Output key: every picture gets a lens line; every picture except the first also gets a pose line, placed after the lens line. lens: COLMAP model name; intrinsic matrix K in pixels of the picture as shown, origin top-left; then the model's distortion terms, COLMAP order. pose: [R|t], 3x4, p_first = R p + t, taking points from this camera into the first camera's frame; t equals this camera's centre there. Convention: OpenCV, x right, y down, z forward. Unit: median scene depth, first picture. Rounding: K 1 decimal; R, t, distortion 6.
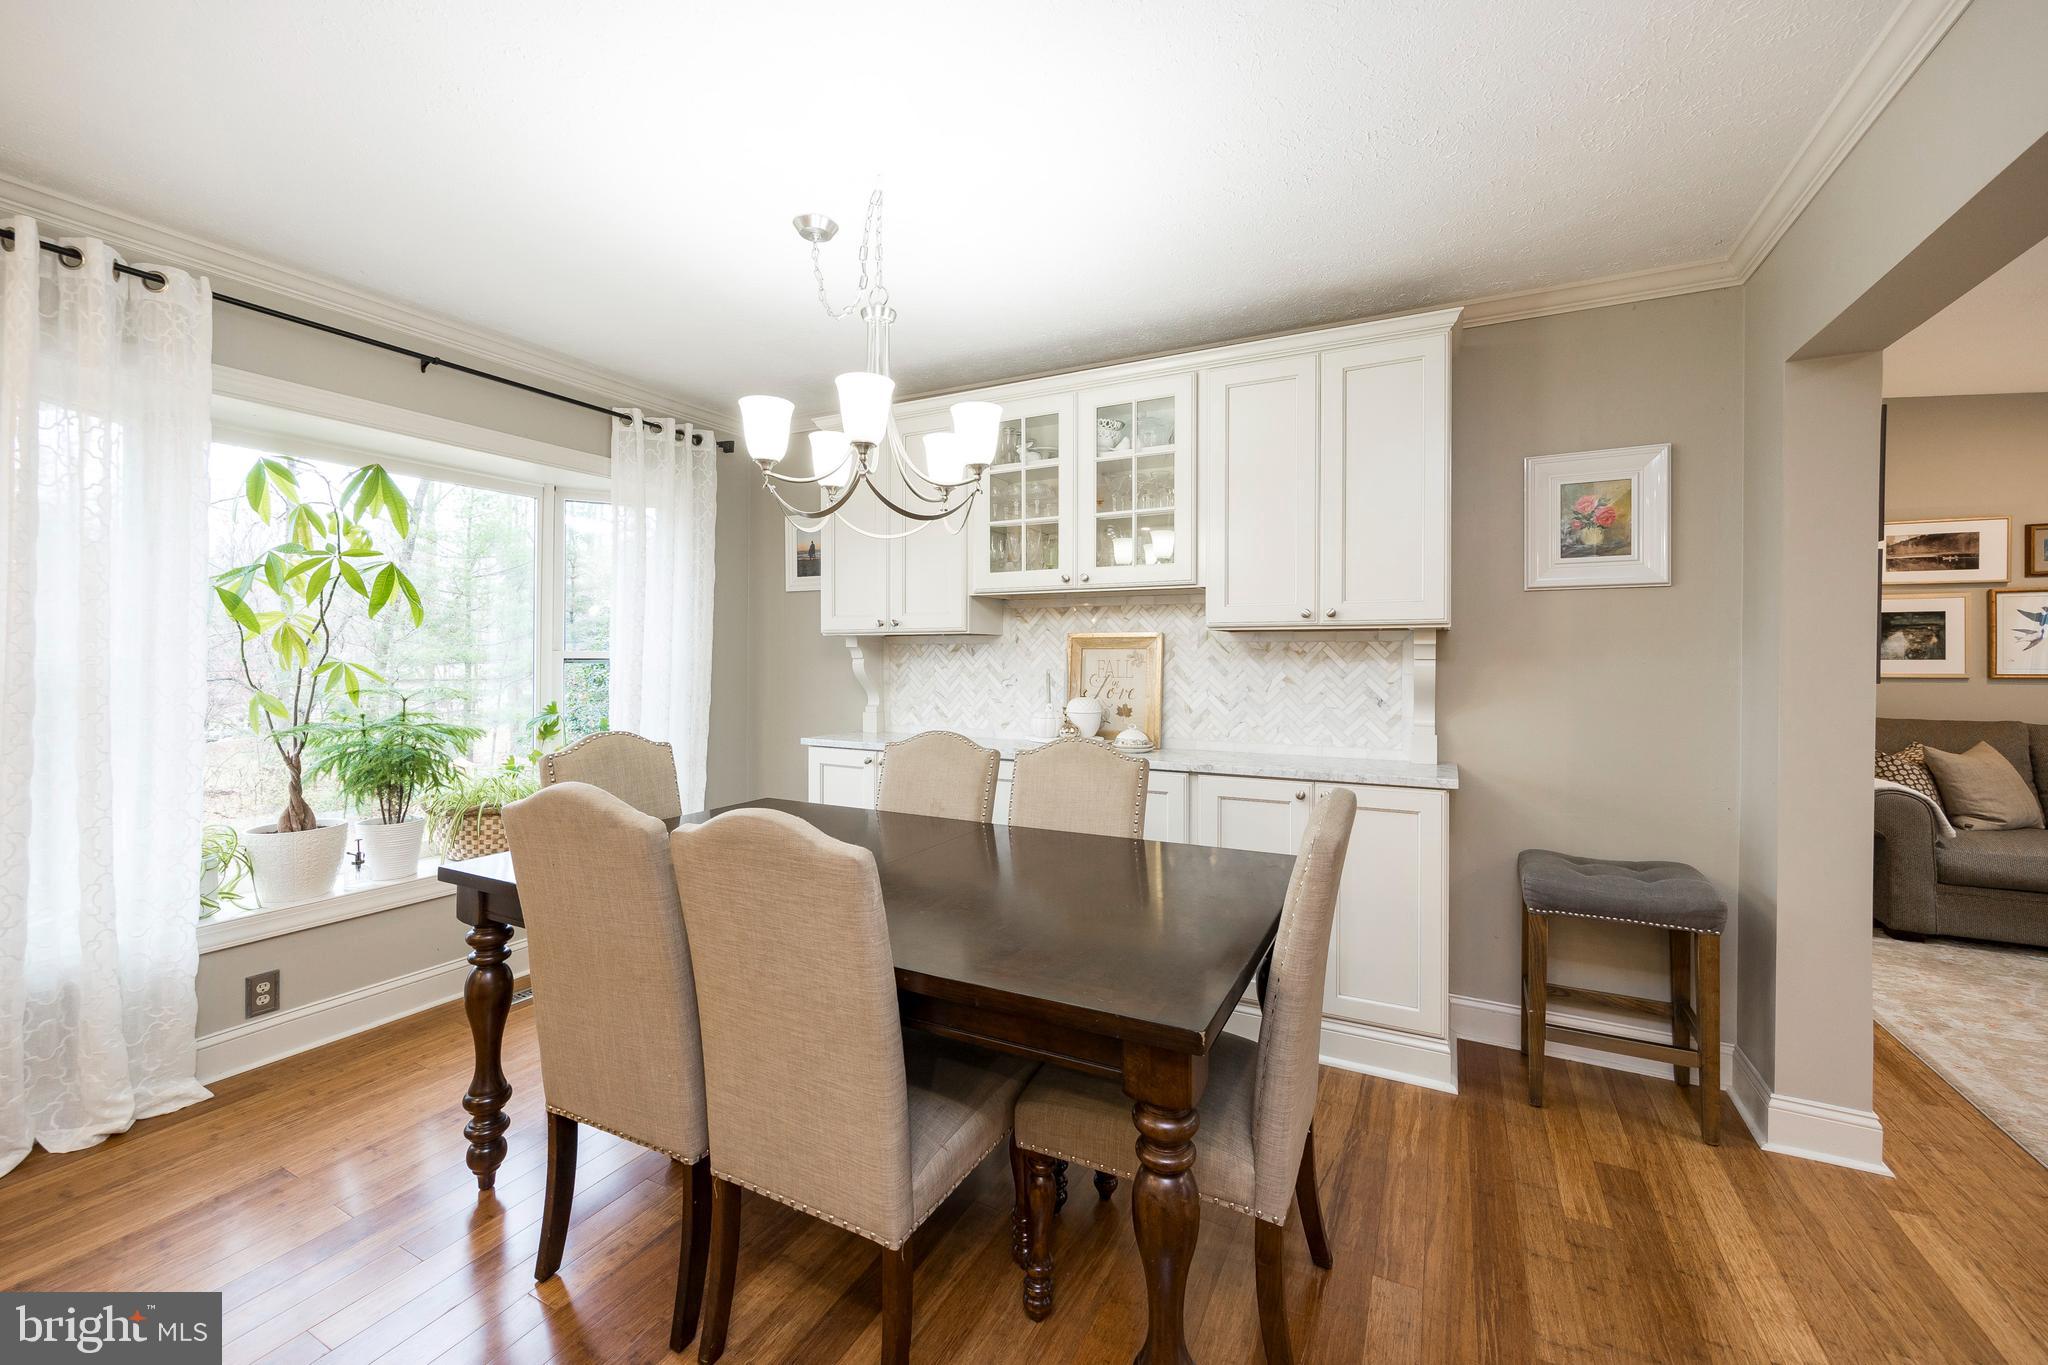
lens RADIAL K [[821.0, 0, 1025.7], [0, 821.0, 662.6], [0, 0, 1]] dist [0.000082, -0.001095]
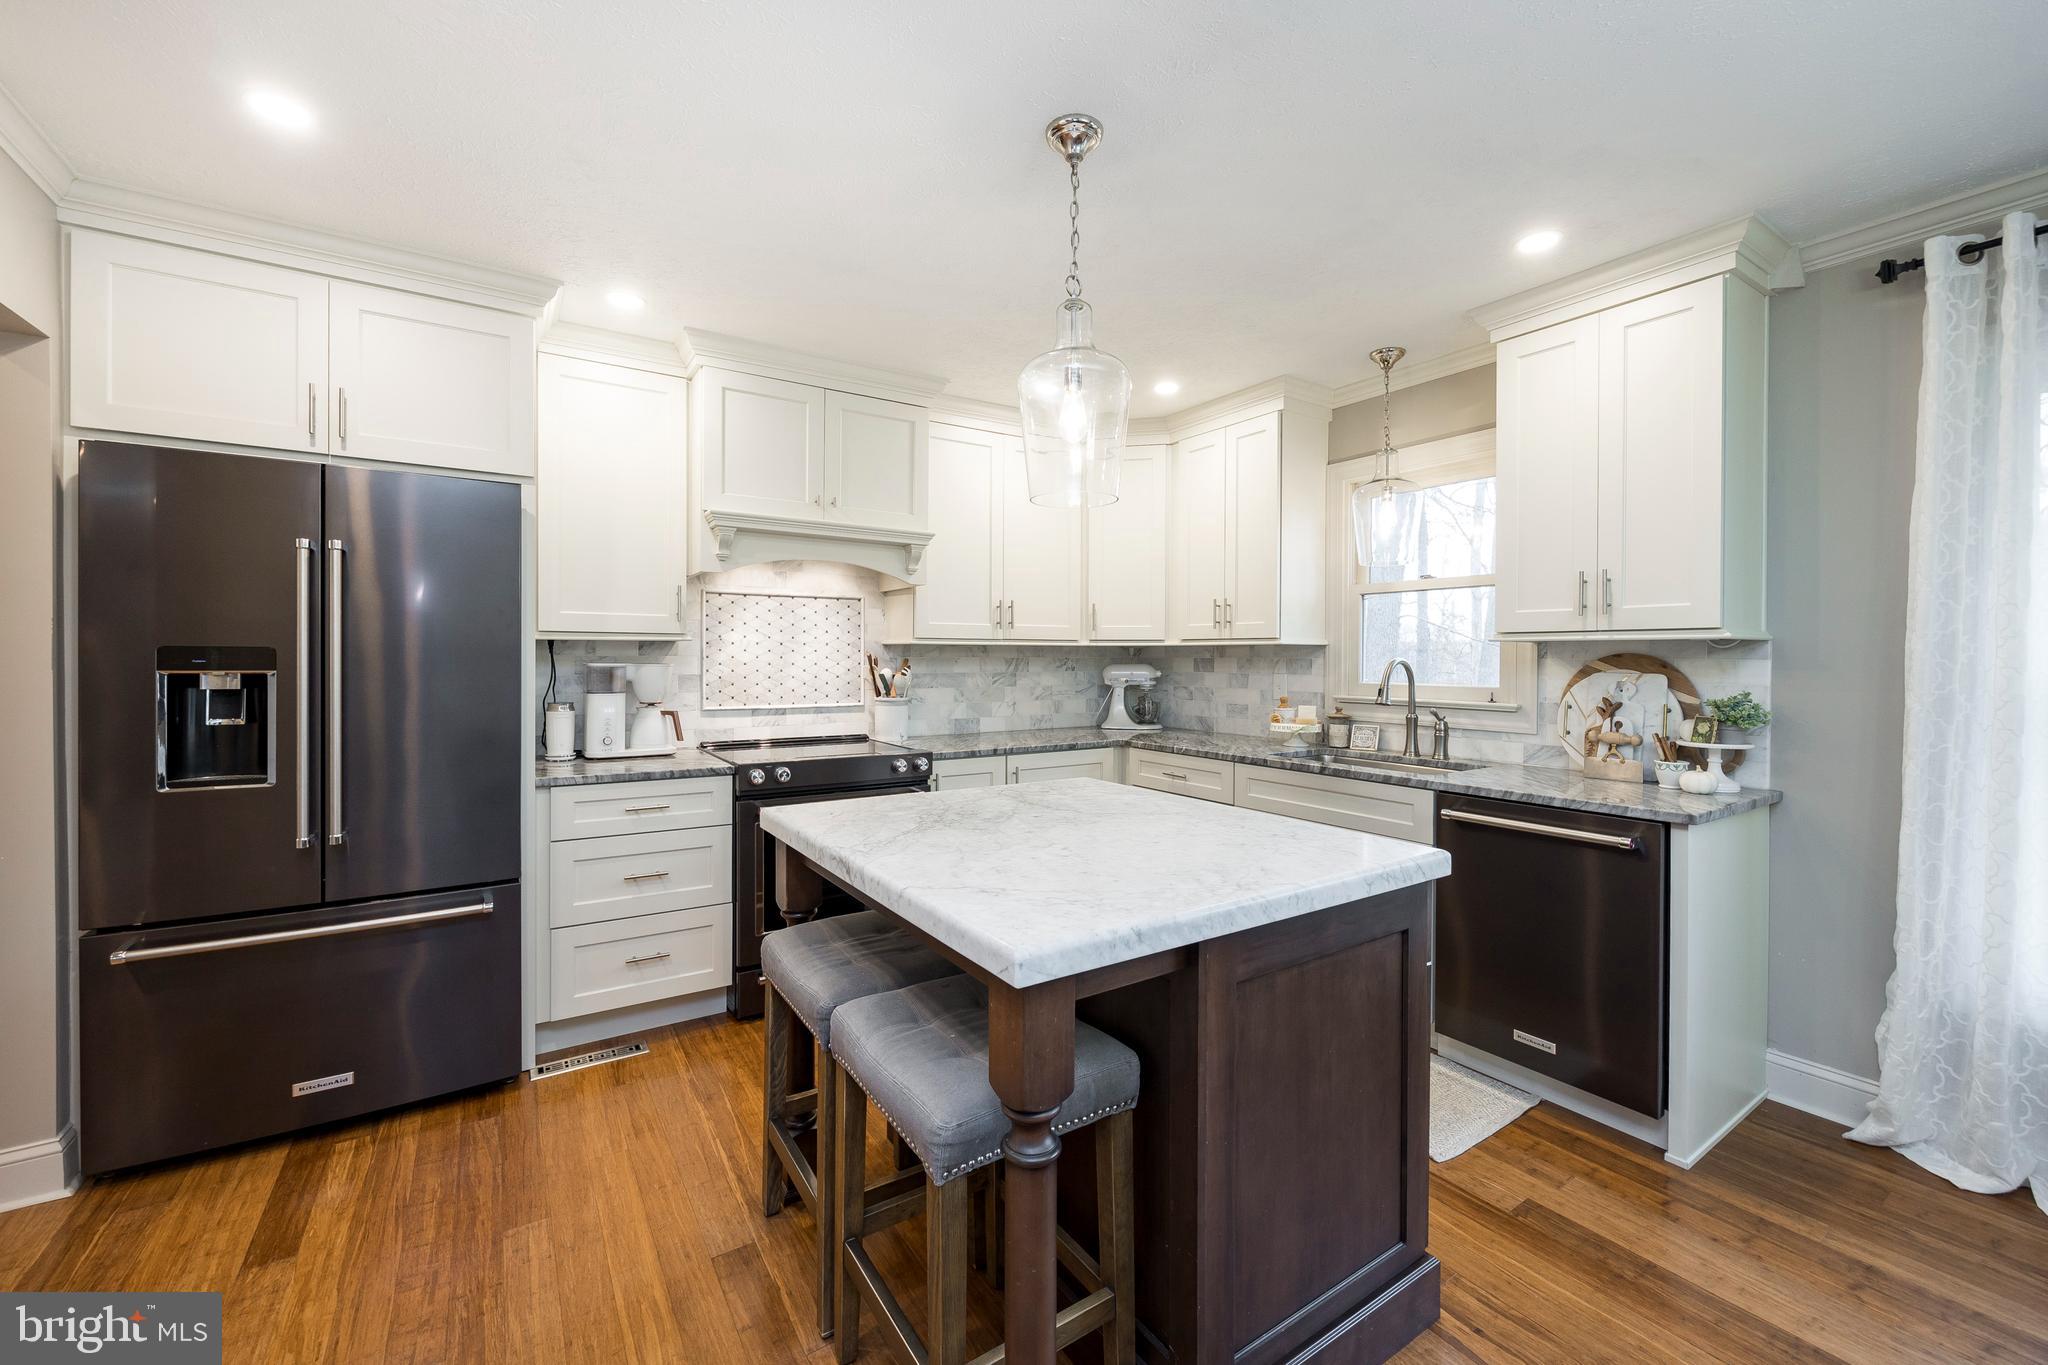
lens RADIAL K [[821.0, 0, 1025.7], [0, 821.0, 662.6], [0, 0, 1]] dist [0.000082, -0.001095]
pose [[-0.491983, 0.000668, -0.870604, 0.125966], [-0.006724, 0.999967, 0.004567, -0.010089], [0.870579, 0.008101, -0.491962, 0.309658]]
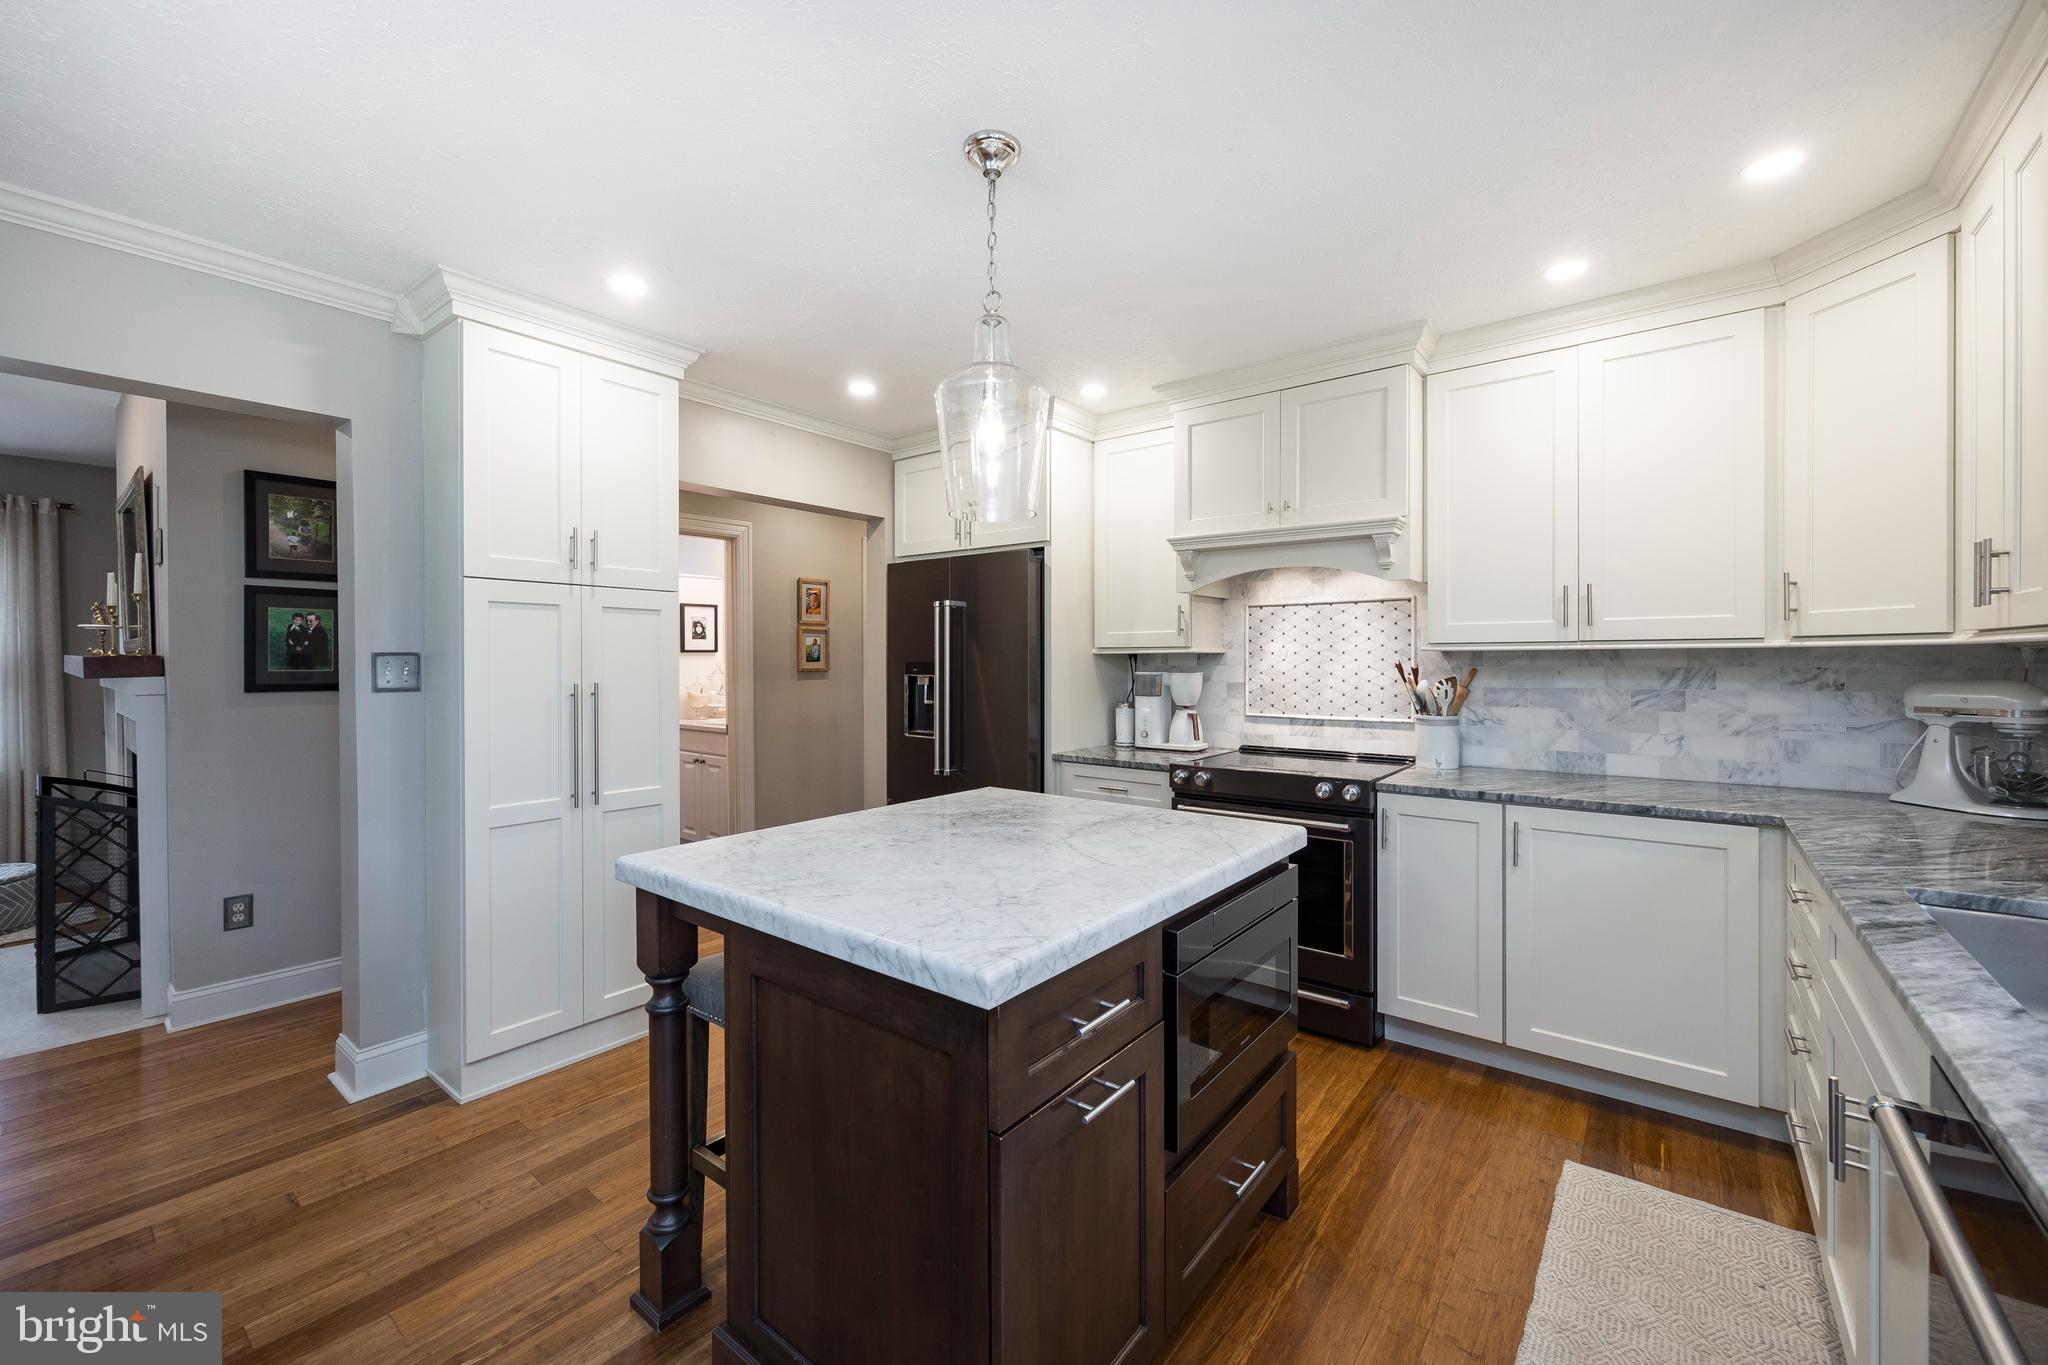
lens RADIAL K [[815.2, 0, 1024.6], [0, 815.2, 669.5], [0, 0, 1]] dist [-0.004388, -0.000060]
pose [[-0.982096, -0.003212, 0.188355, -0.550169], [-0.000862, 0.999921, 0.012557, -0.020309], [-0.188380, 0.012170, -0.982021, 0.623123]]
